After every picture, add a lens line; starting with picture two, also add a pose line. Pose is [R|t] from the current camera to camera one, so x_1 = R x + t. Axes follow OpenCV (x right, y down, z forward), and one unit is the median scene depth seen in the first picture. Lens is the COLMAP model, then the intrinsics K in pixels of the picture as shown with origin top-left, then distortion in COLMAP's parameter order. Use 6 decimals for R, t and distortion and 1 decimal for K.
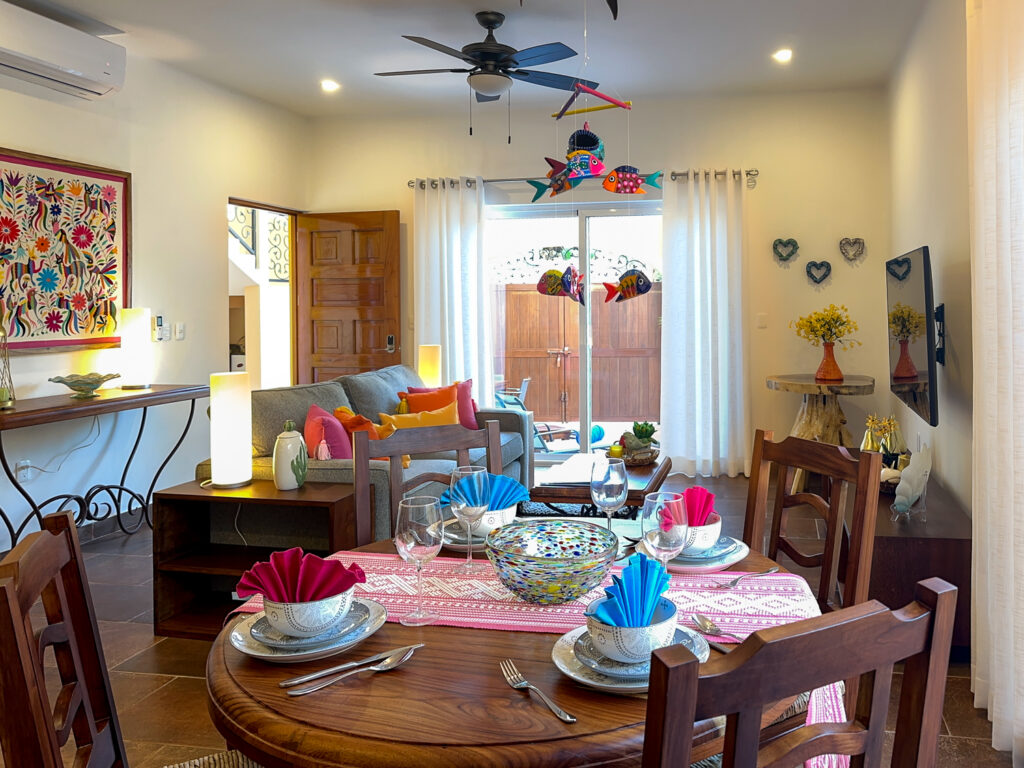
lens RADIAL K [[788.3, 0, 512.0], [0, 788.3, 384.0], [0, 0, 1]] dist [-0.001626, -0.002955]
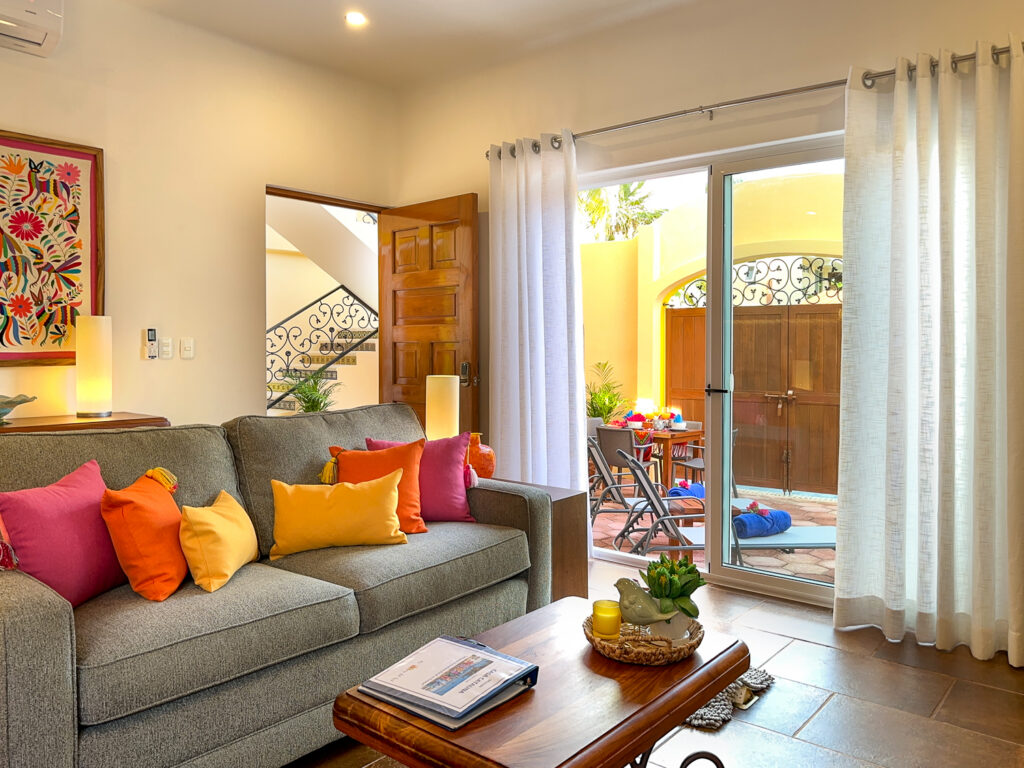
lens RADIAL K [[771.8, 0, 474.2], [0, 771.8, 382.3], [0, 0, 1]] dist [-0.001151, 0.002074]
pose [[0.916010, 0.037598, -0.399390, 0.189240], [-0.057059, 0.997687, -0.036945, -0.022616], [0.397077, 0.056631, 0.916036, 0.445595]]
